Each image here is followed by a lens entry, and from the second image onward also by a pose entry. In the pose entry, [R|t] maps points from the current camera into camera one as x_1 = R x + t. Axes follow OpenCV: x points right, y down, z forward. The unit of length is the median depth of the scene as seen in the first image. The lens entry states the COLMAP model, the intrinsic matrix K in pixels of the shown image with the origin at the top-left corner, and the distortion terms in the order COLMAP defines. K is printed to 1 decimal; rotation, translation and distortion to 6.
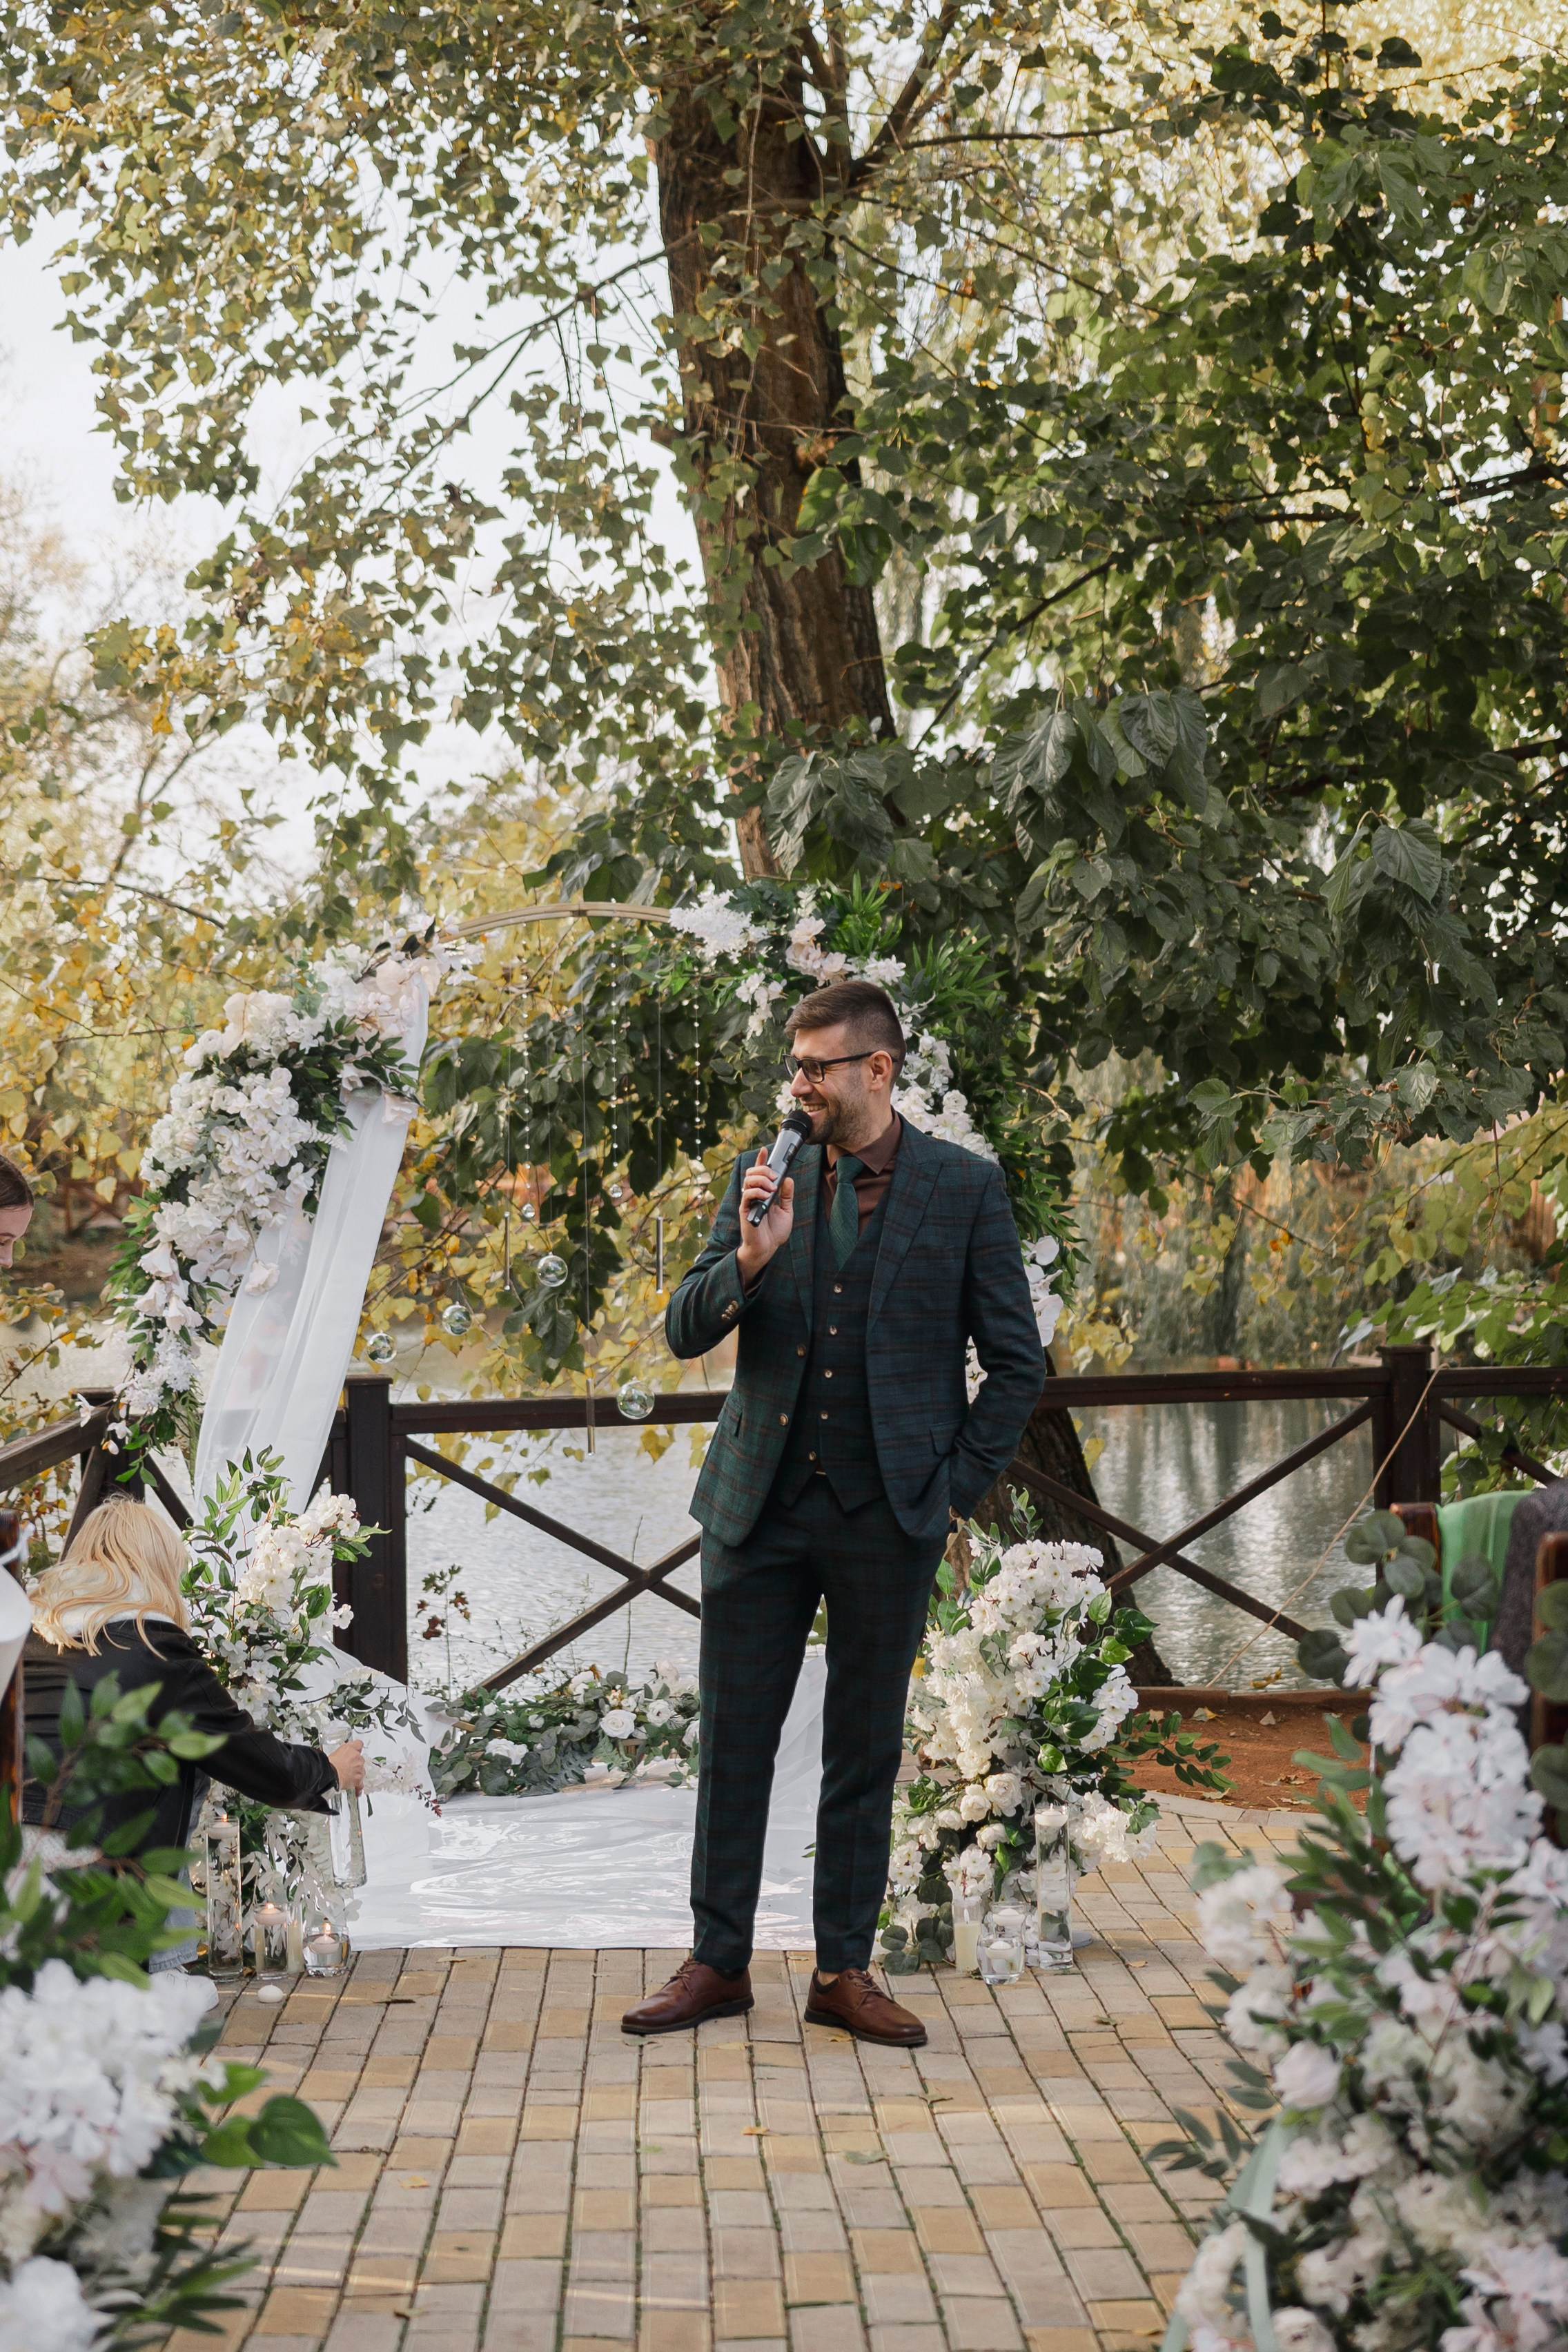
lens RADIAL K [[3259.7, 0, 769.5], [0, 3259.7, 1170.0], [0, 0, 1]] dist [0.099329, 0.000000]
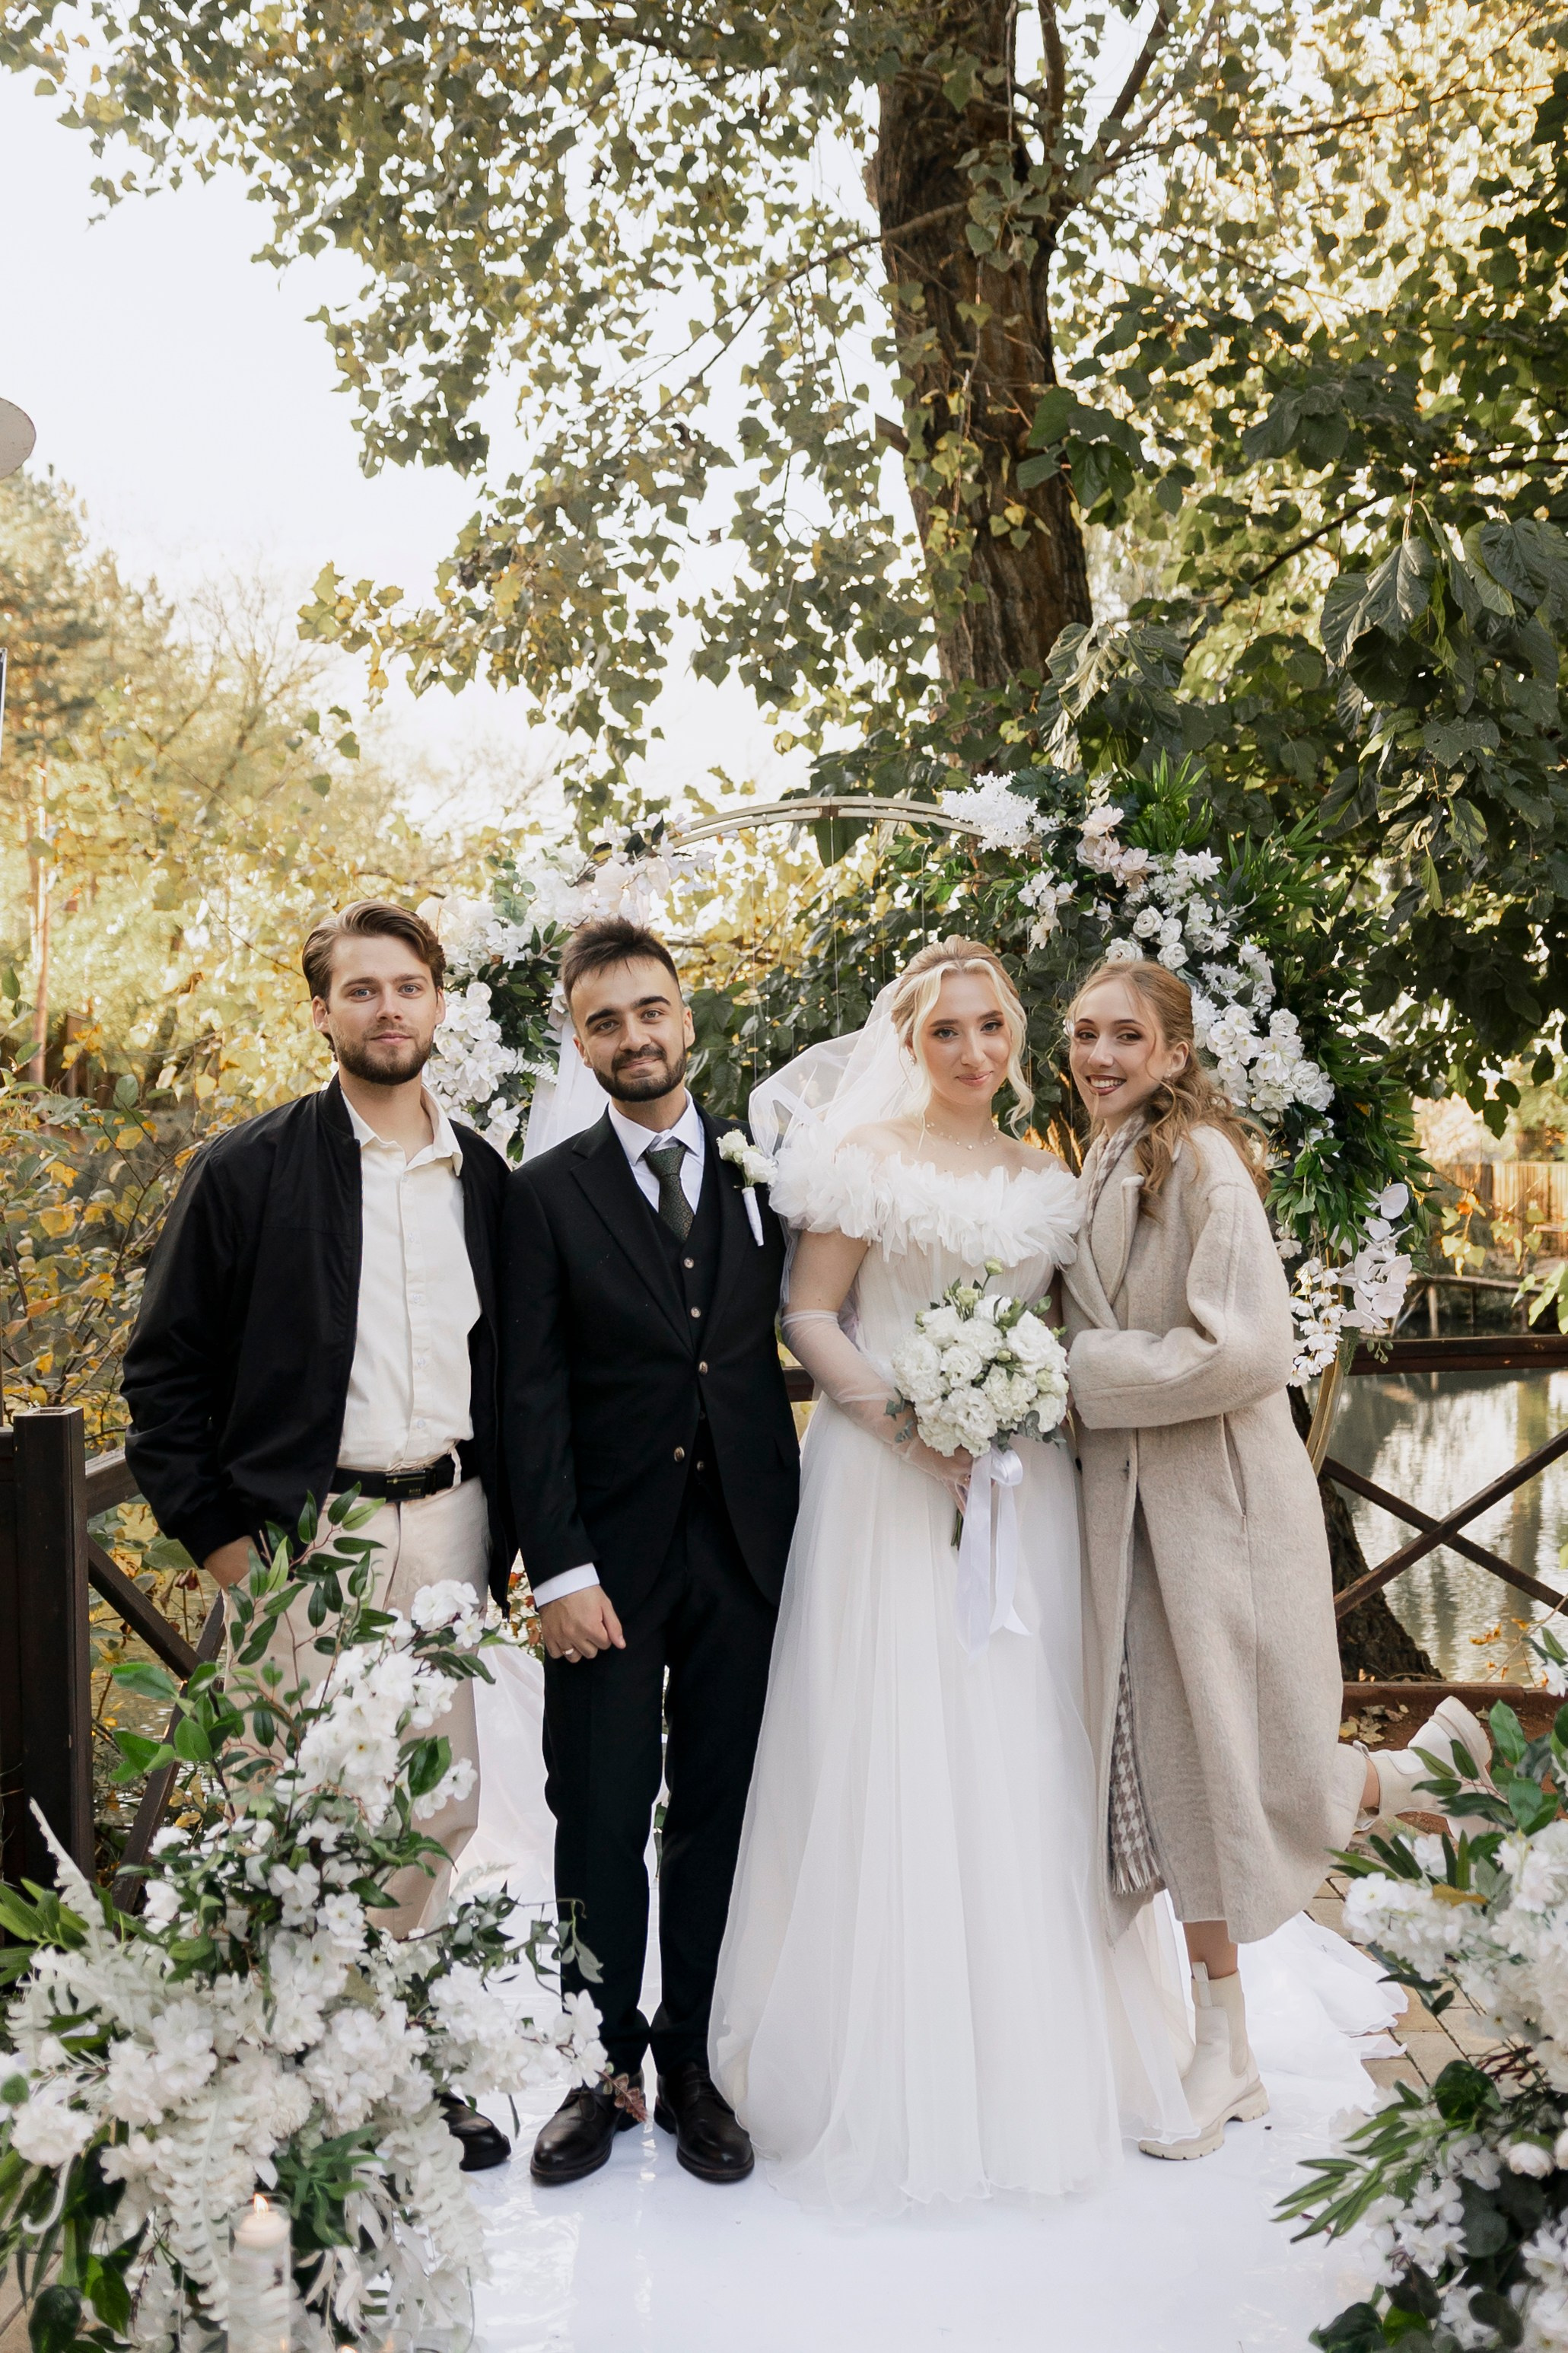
lens RADIAL K [[2401.1, 0, 841.2], [0, 2401.1, 1041.6], [0, 0, 1]] dist [0.019714, 0.000000]
pose [[0.999430, -0.003466, -0.033590, -0.035476], [0.001717, 0.998648, -0.051957, 0.015597], [0.033725, 0.051870, 0.998084, 0.382300]]
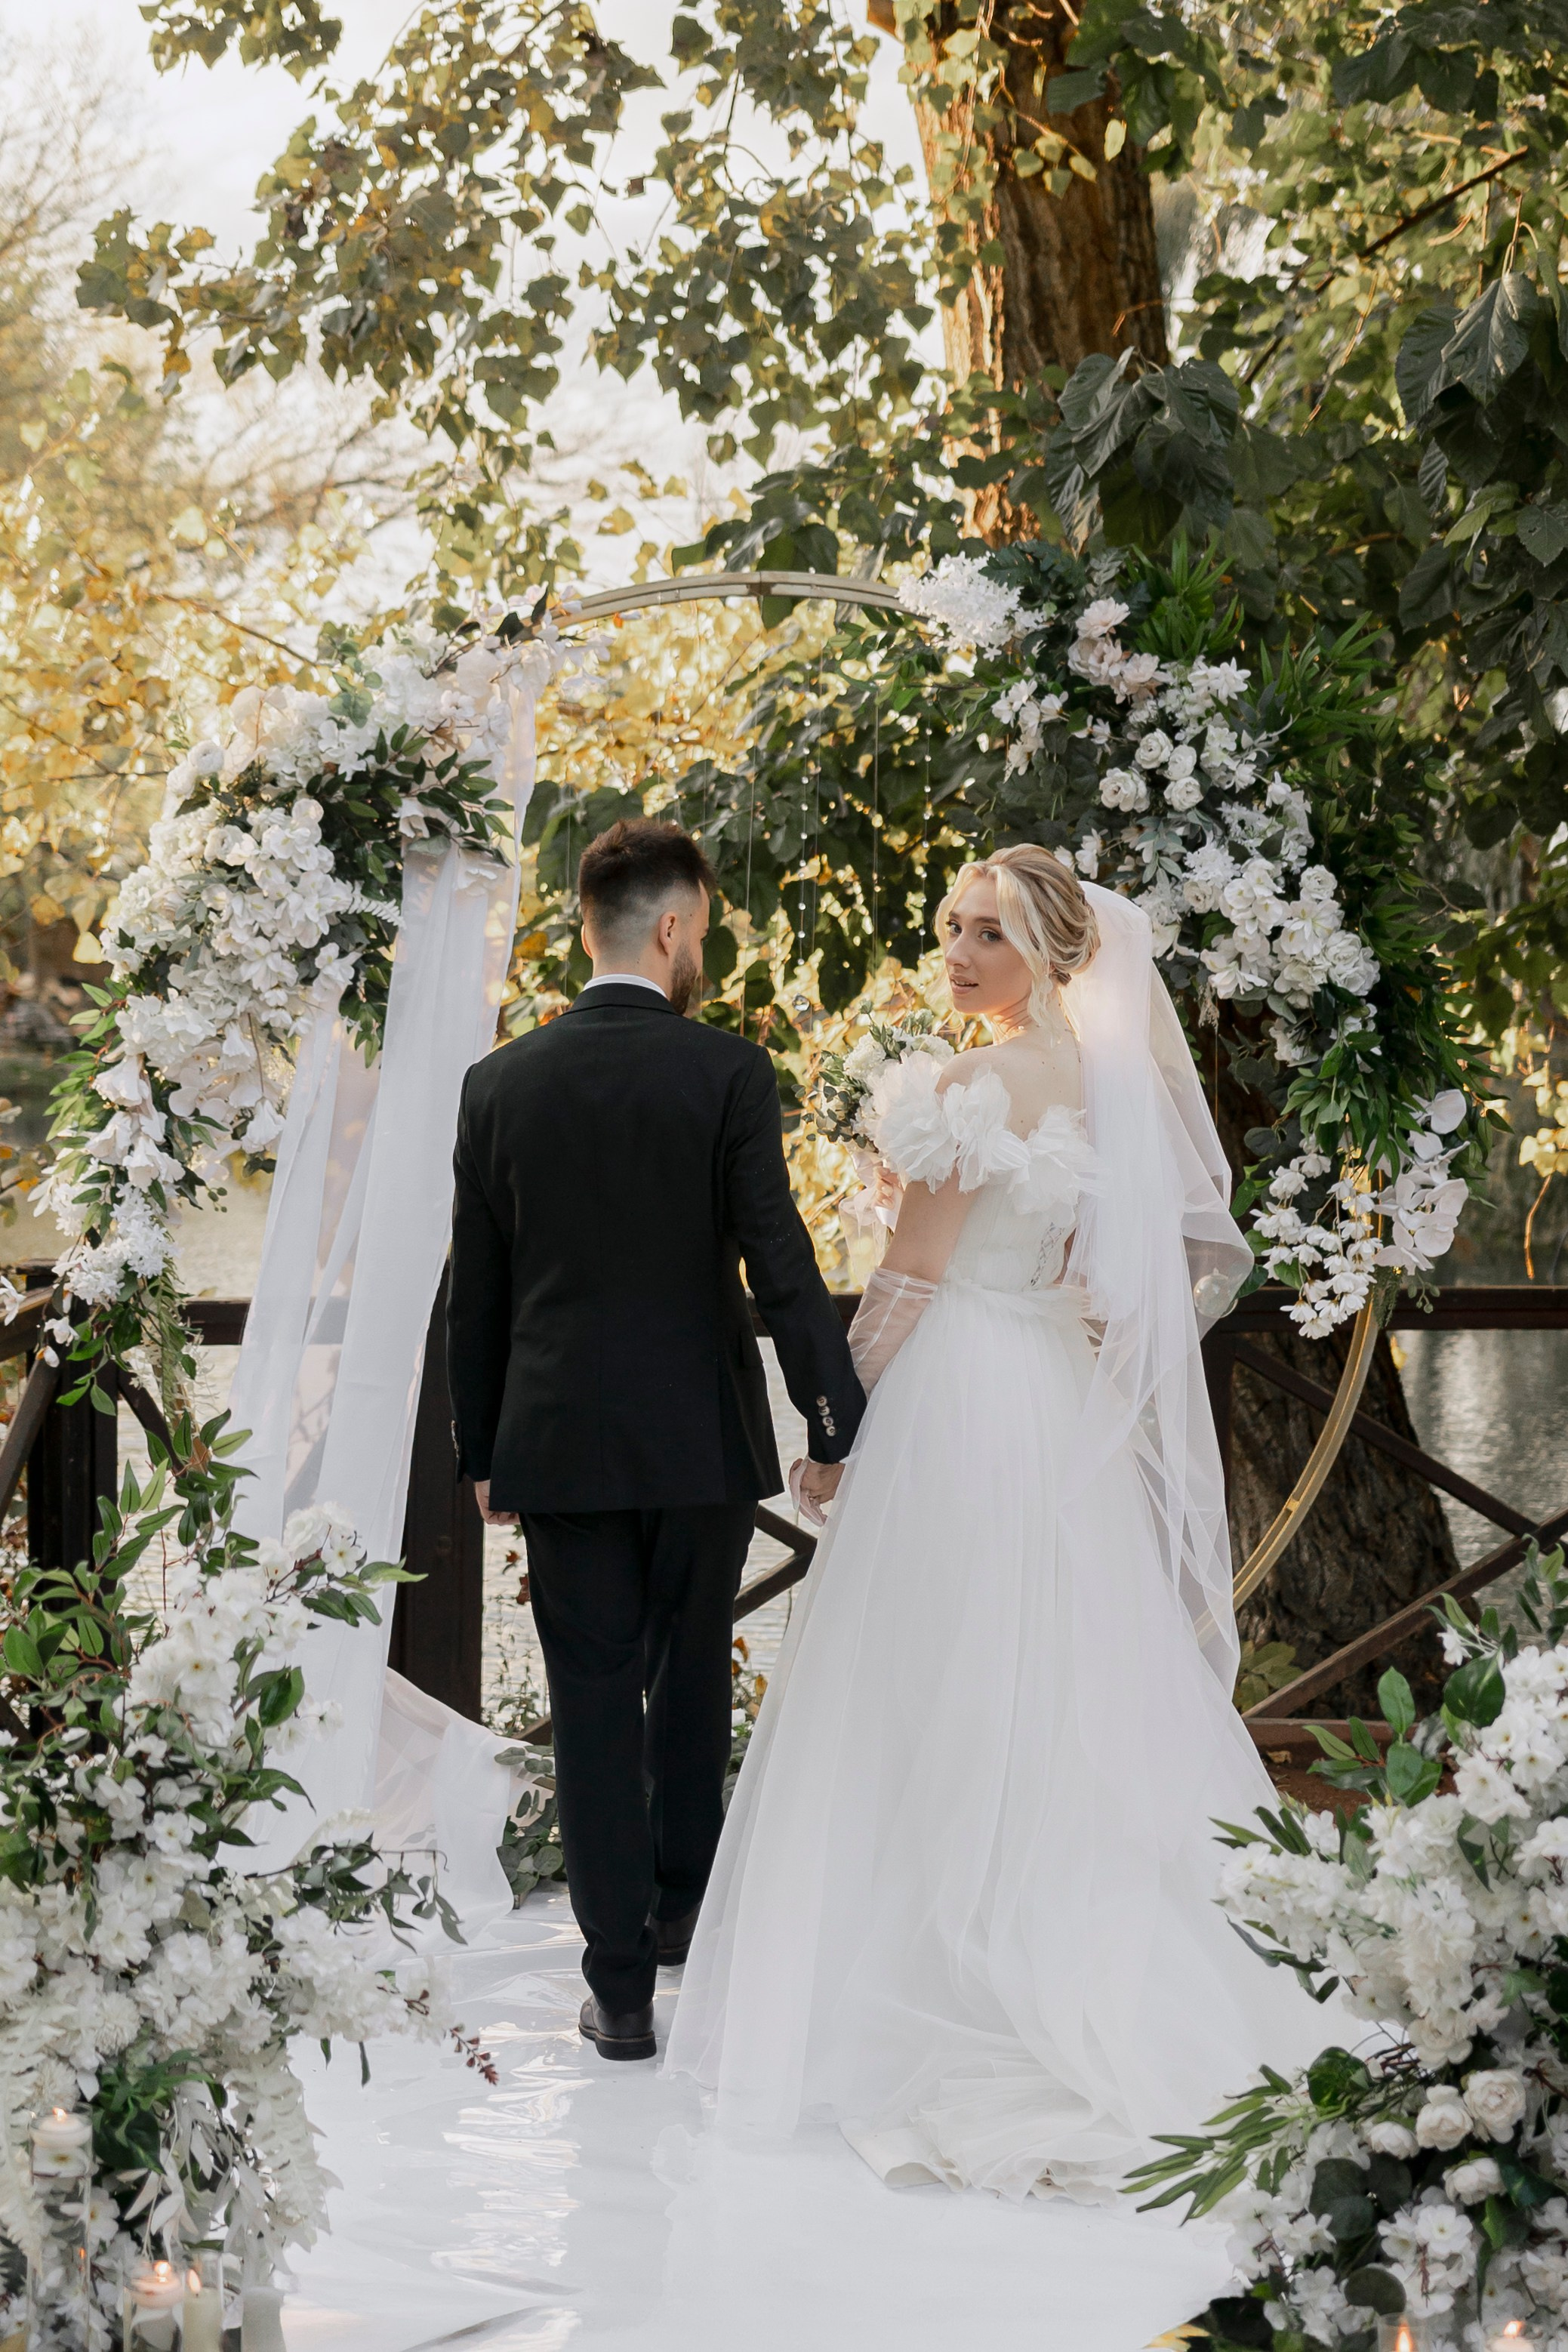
lens RADIAL K [[3590.5, 0, 767.7], [0, 3590.5, 1090.2], [0, 0, 1]] dist [-0.001840, 0.000000]
pose [[0.998373, 0.033973, -0.045787, -0.019882], [-0.032724, 0.999079, 0.027740, 0.004526], [0.046688, -0.026196, 0.998566, 0.265239]]
